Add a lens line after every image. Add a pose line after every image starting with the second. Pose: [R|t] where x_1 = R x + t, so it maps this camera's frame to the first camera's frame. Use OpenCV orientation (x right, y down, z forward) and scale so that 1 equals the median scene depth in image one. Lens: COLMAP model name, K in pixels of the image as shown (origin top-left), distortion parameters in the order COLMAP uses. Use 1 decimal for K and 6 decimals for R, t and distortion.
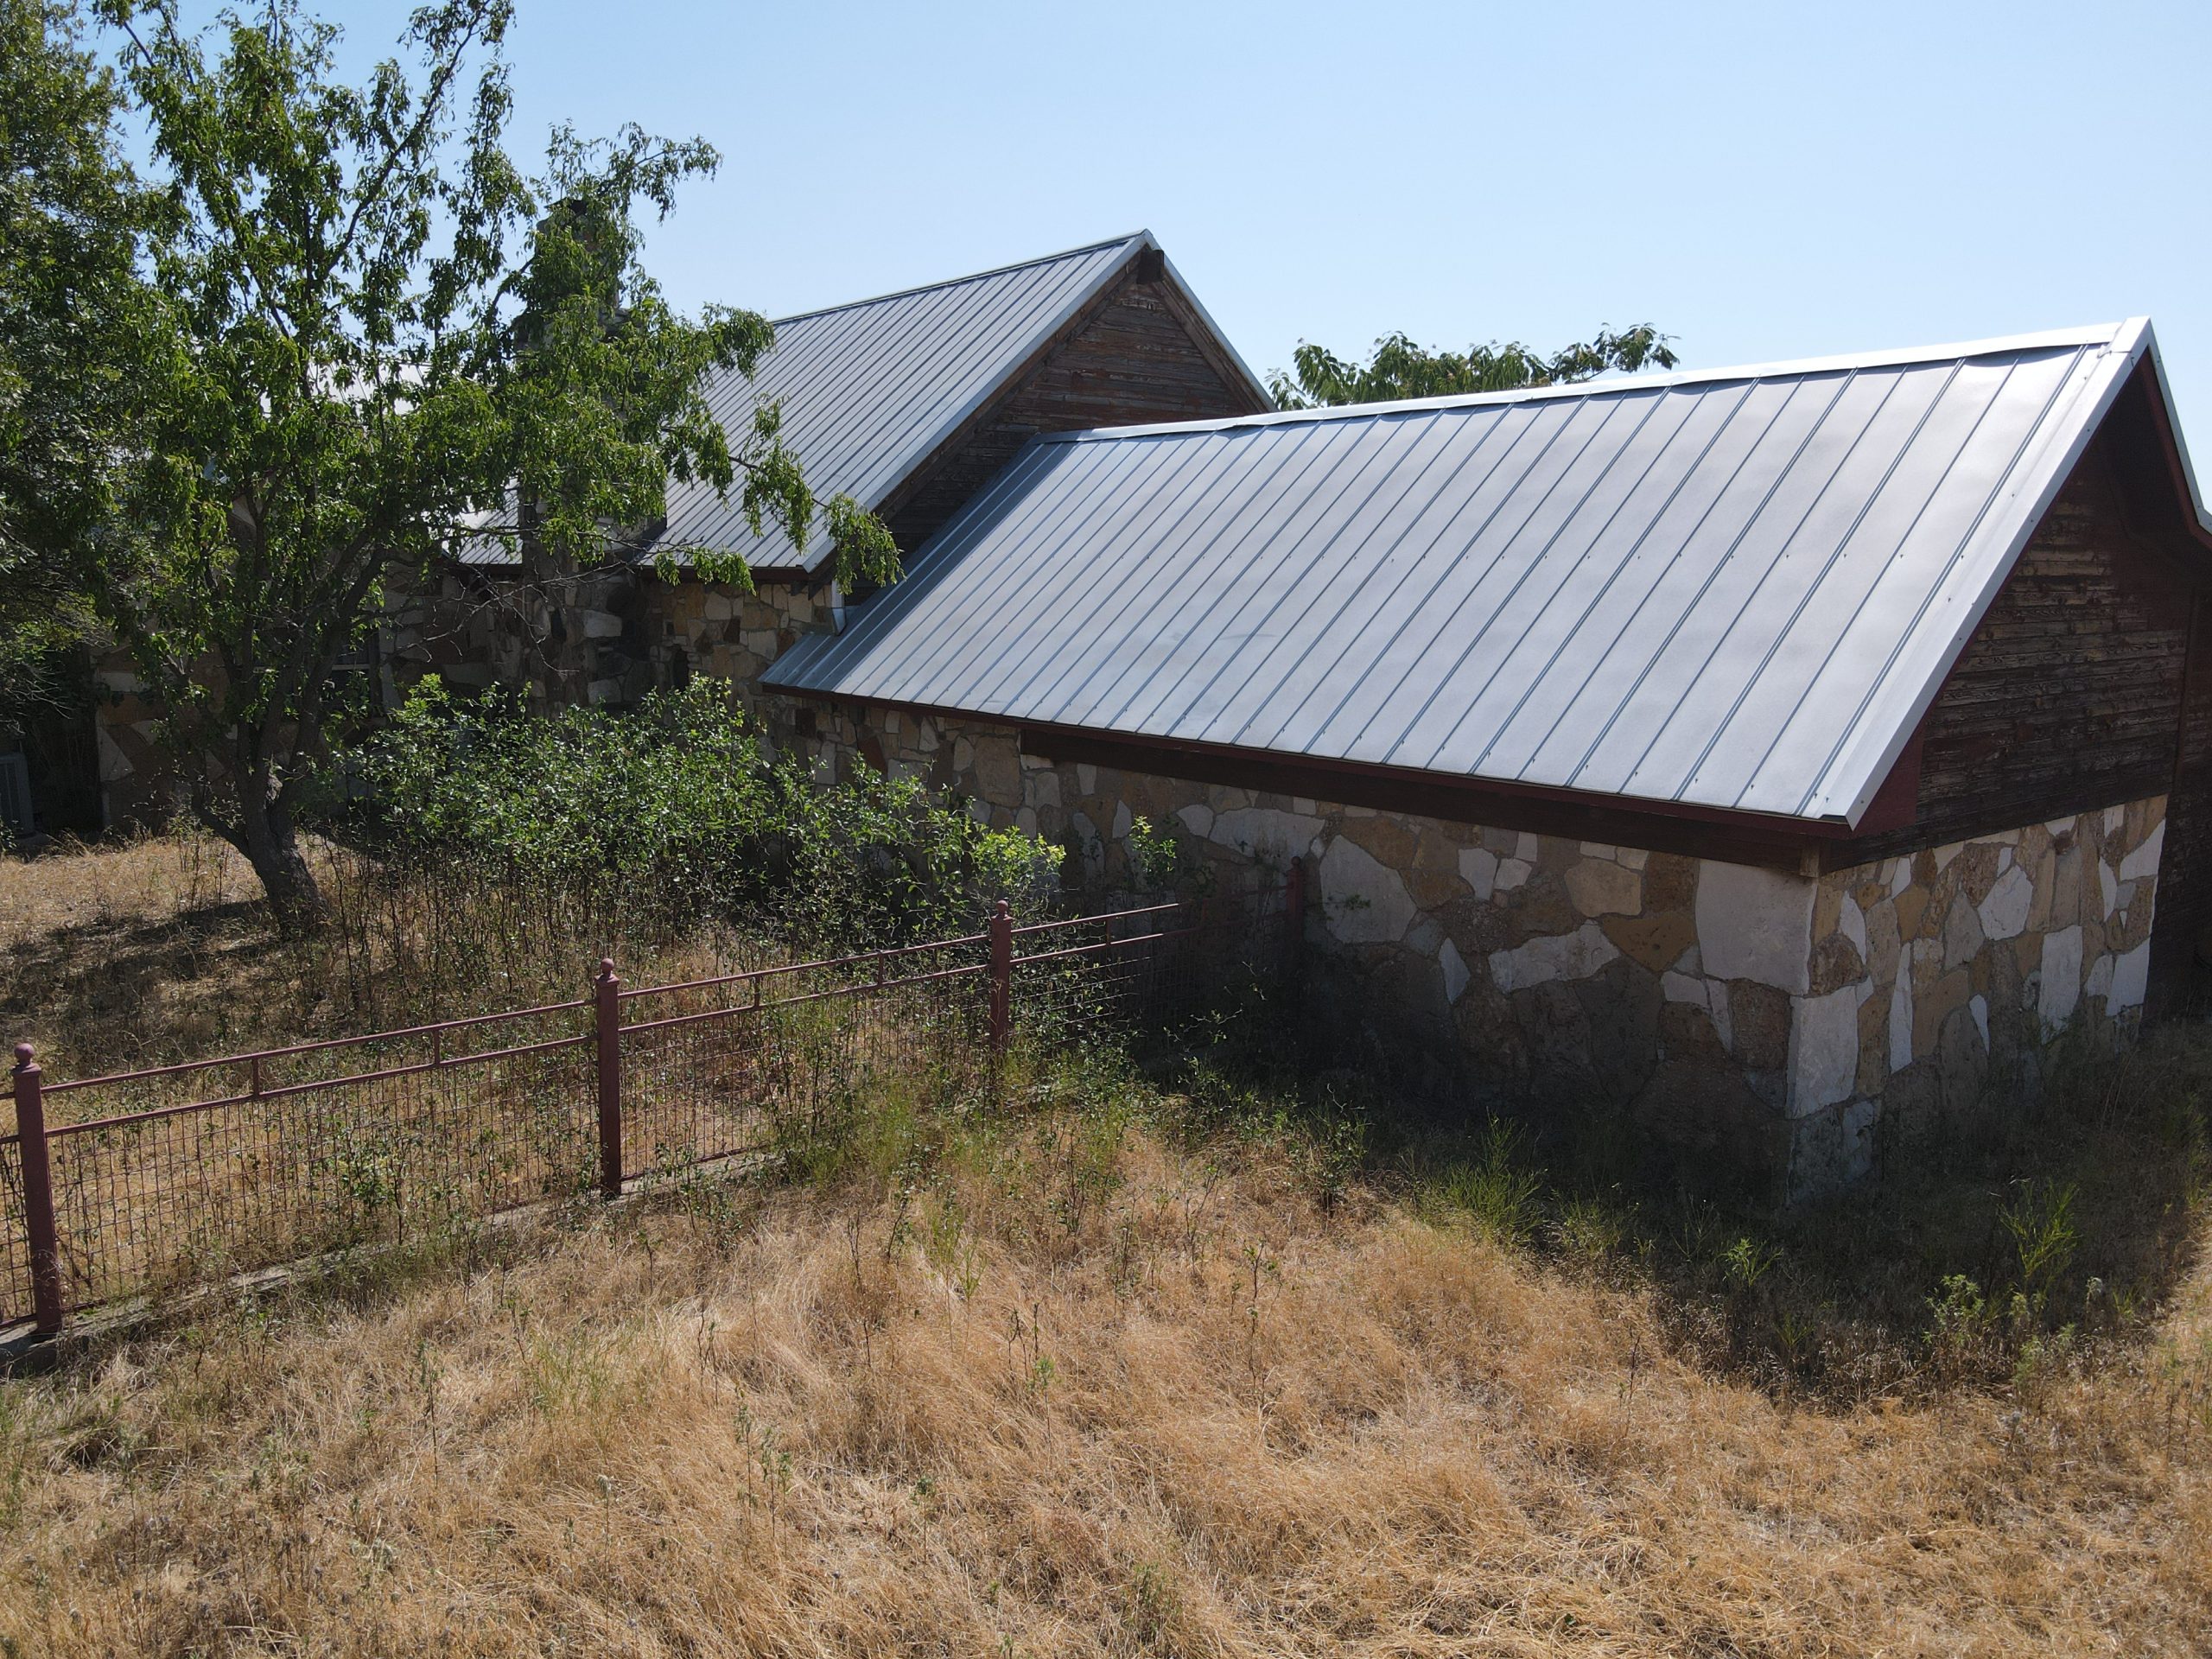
lens RADIAL K [[1582.9, 0, 1094.3], [0, 1582.9, 830.0], [0, 0, 1]] dist [0.005807, 0.001114]
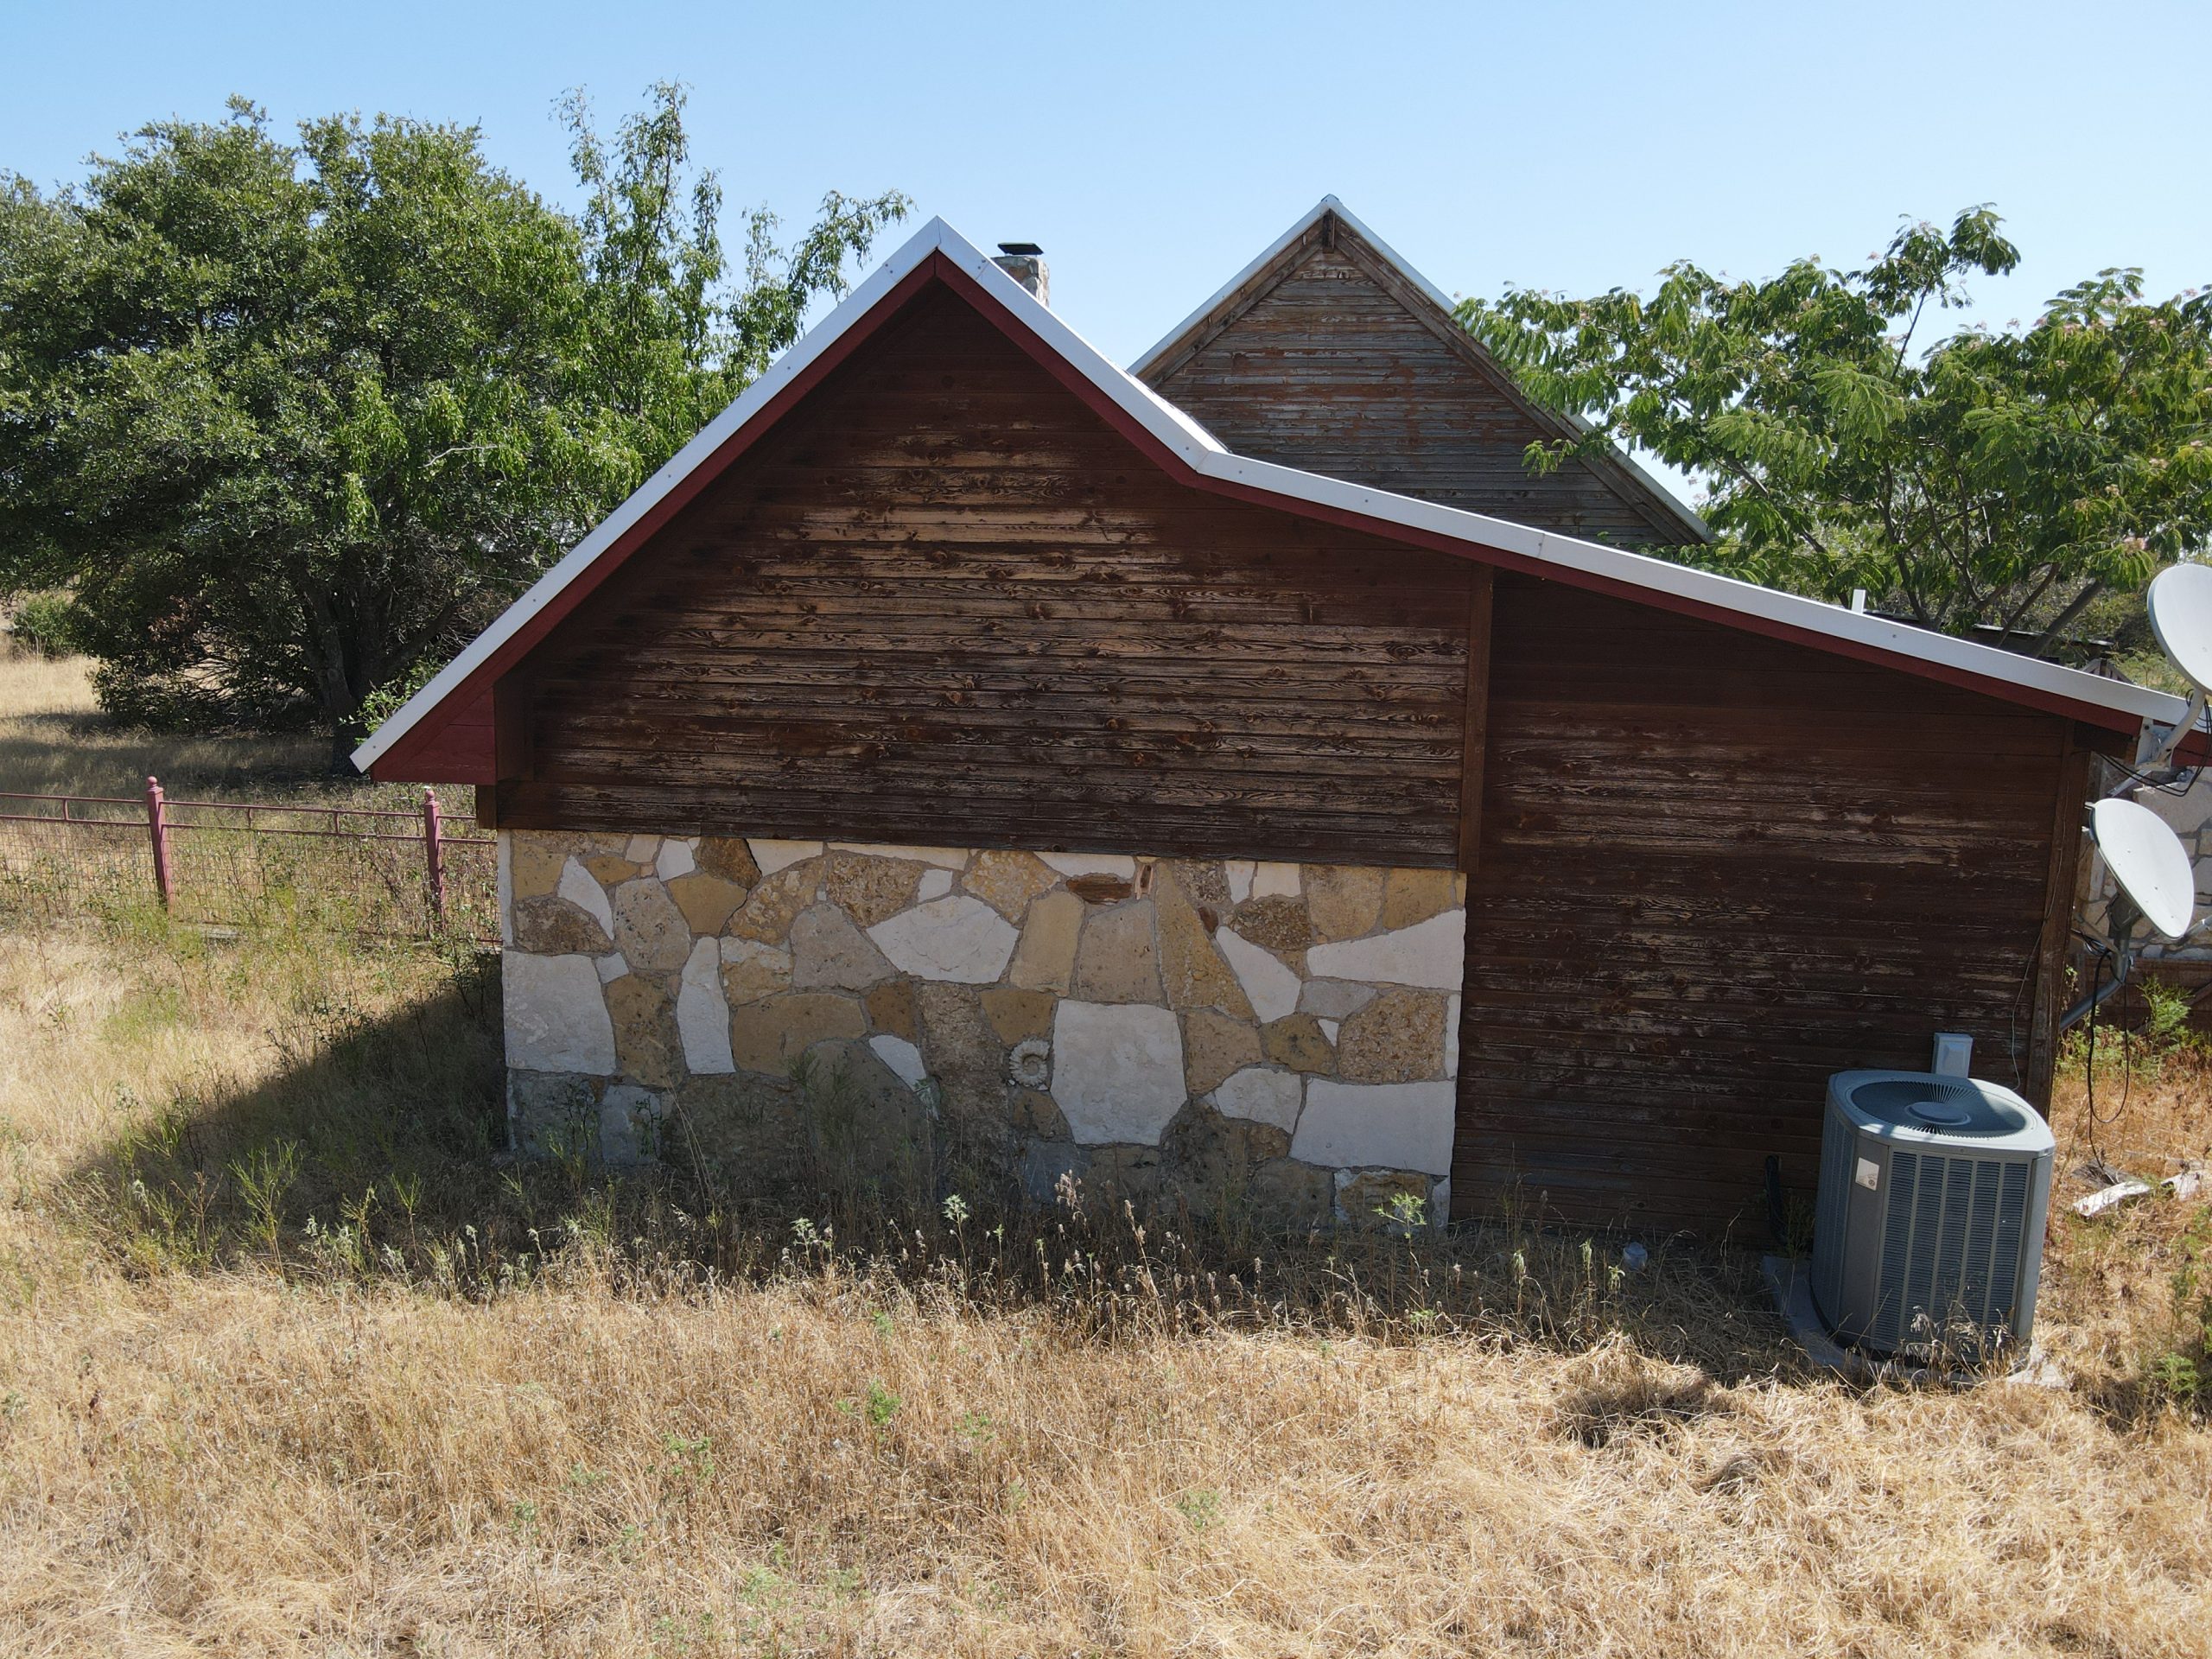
lens RADIAL K [[1617.7, 0, 1090.8], [0, 1617.7, 827.8], [0, 0, 1]] dist [-0.008265, 0.050175]
pose [[0.661589, 0.127242, -0.738992, 0.840736], [-0.133577, 0.989734, 0.050830, -0.043303], [0.737873, 0.065083, 0.671794, 0.328760]]
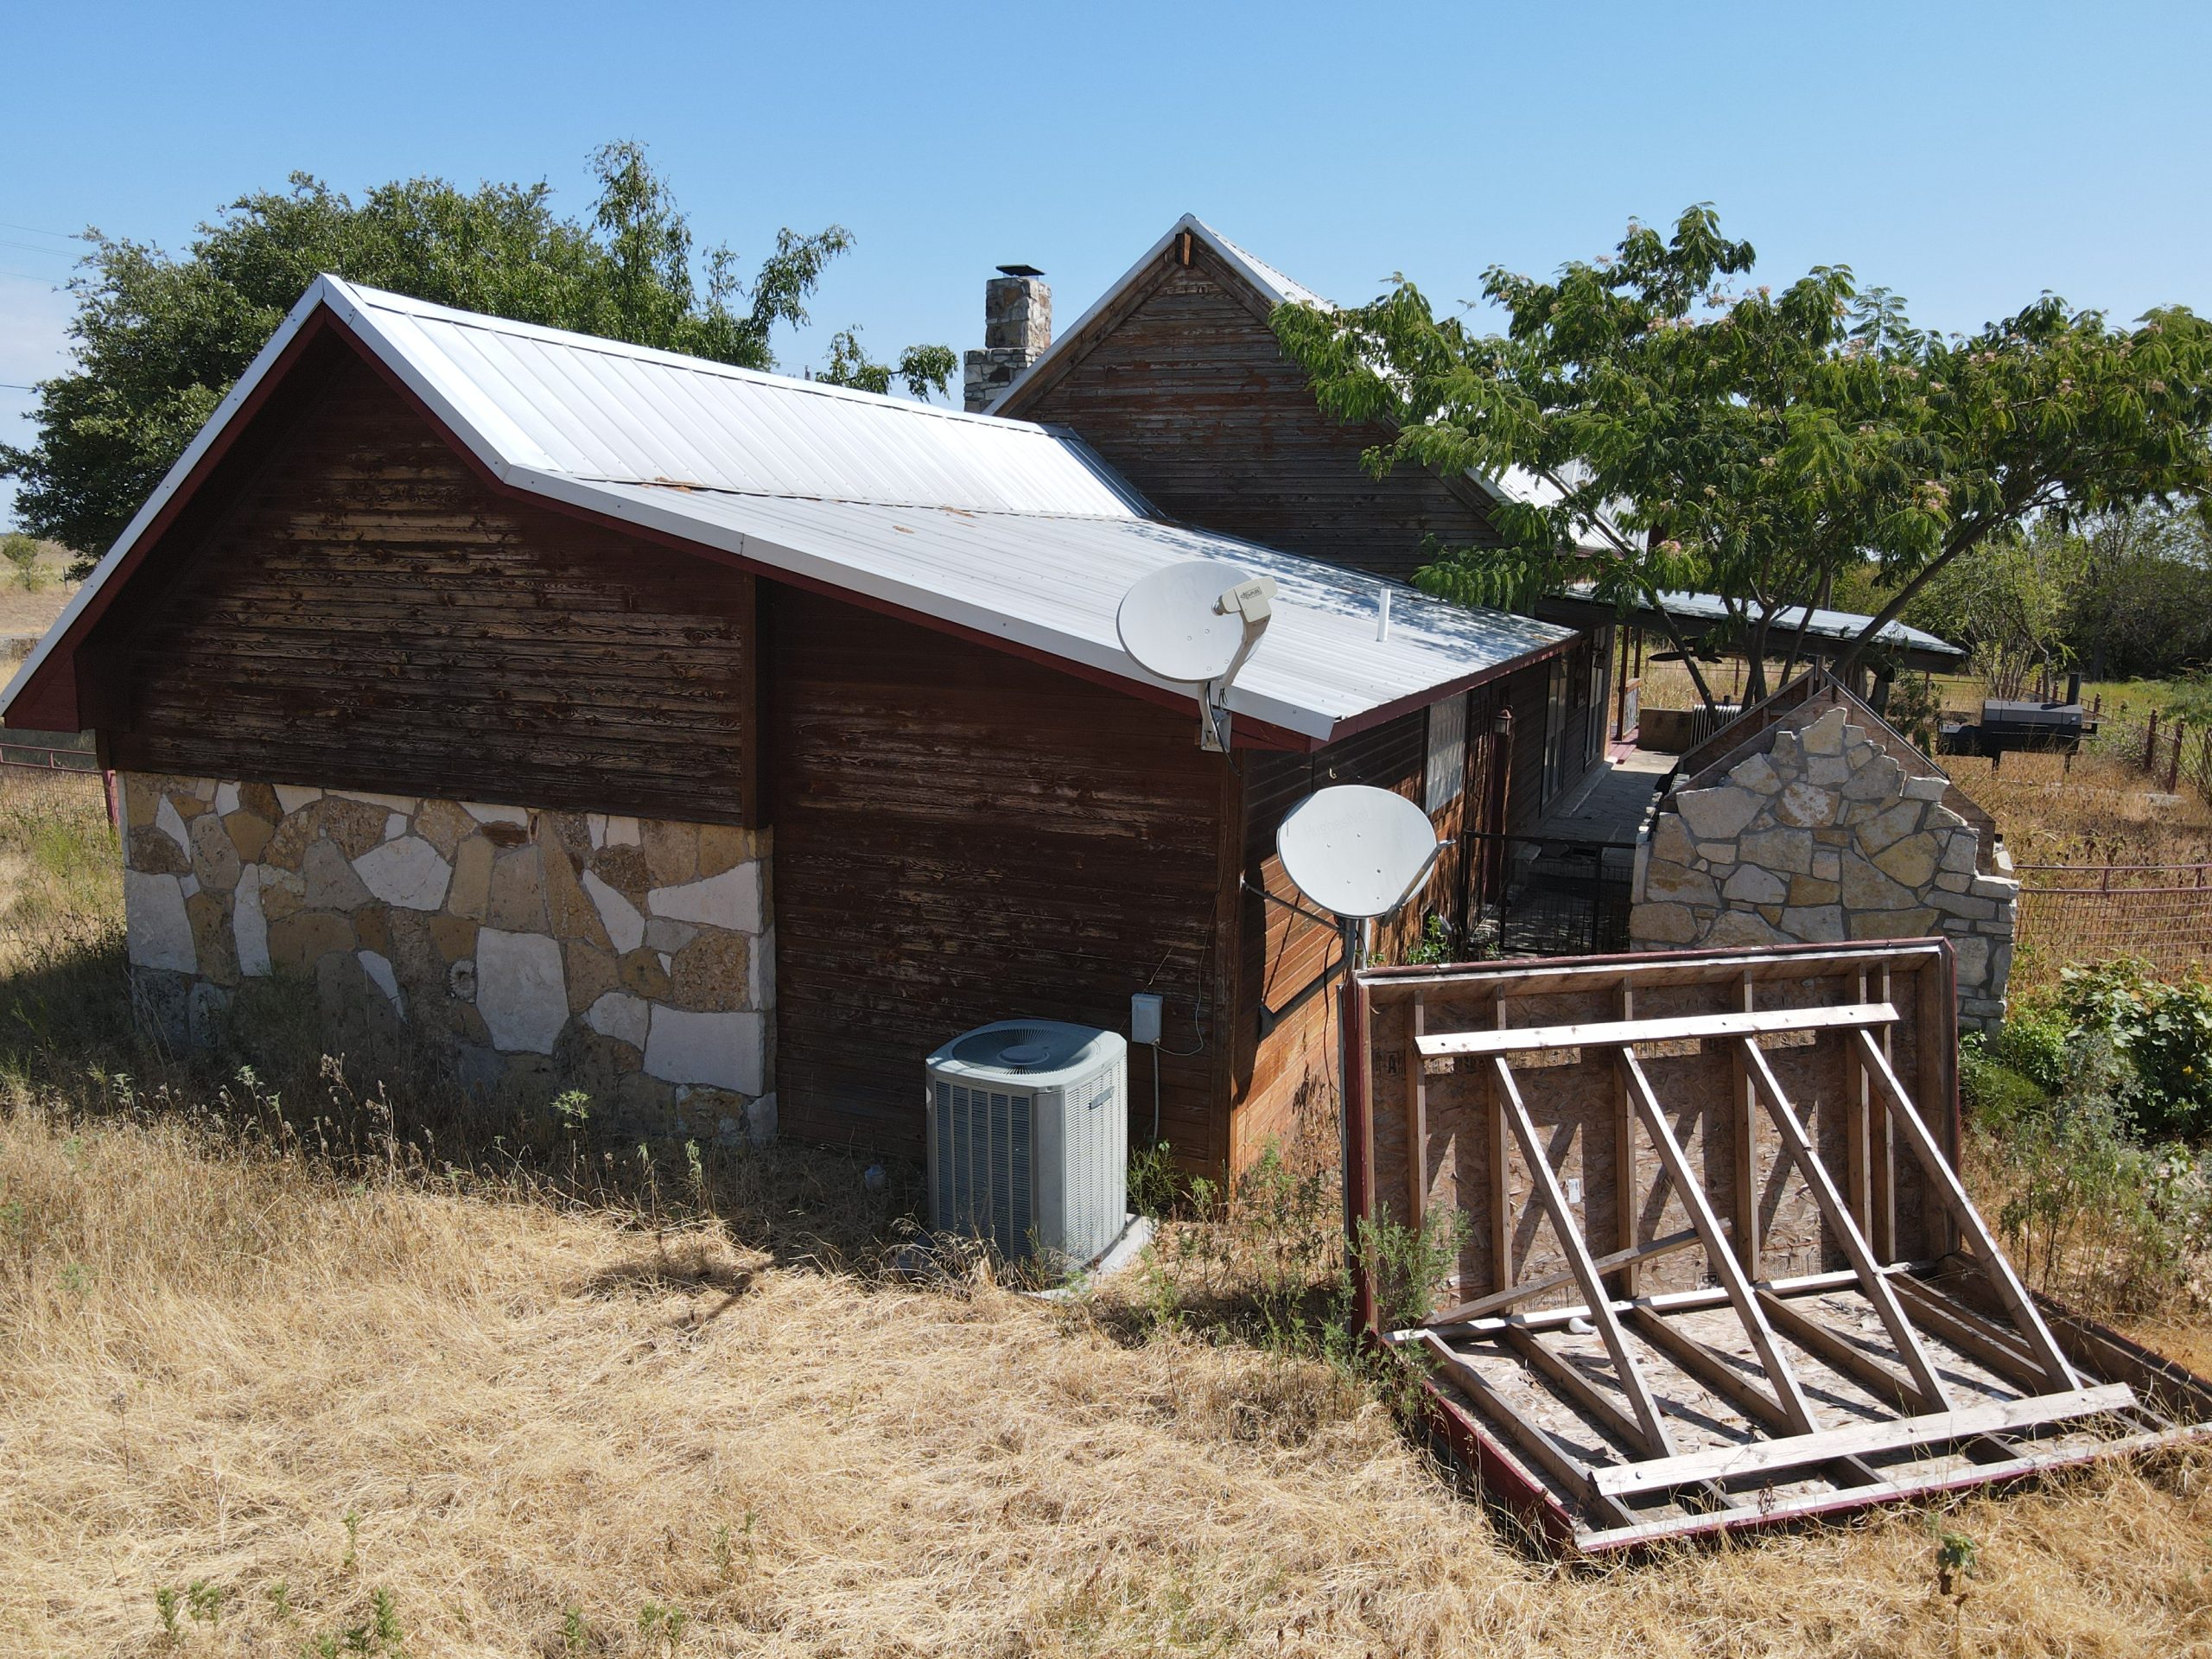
lens RADIAL K [[1605.9, 0, 1077.9], [0, 1605.9, 825.0], [0, 0, 1]] dist [0.001427, 0.078668]
pose [[0.472534, 0.145487, -0.869221, 1.116619], [-0.157060, 0.984394, 0.079381, -0.087473], [0.867204, 0.099010, 0.488010, 0.589744]]
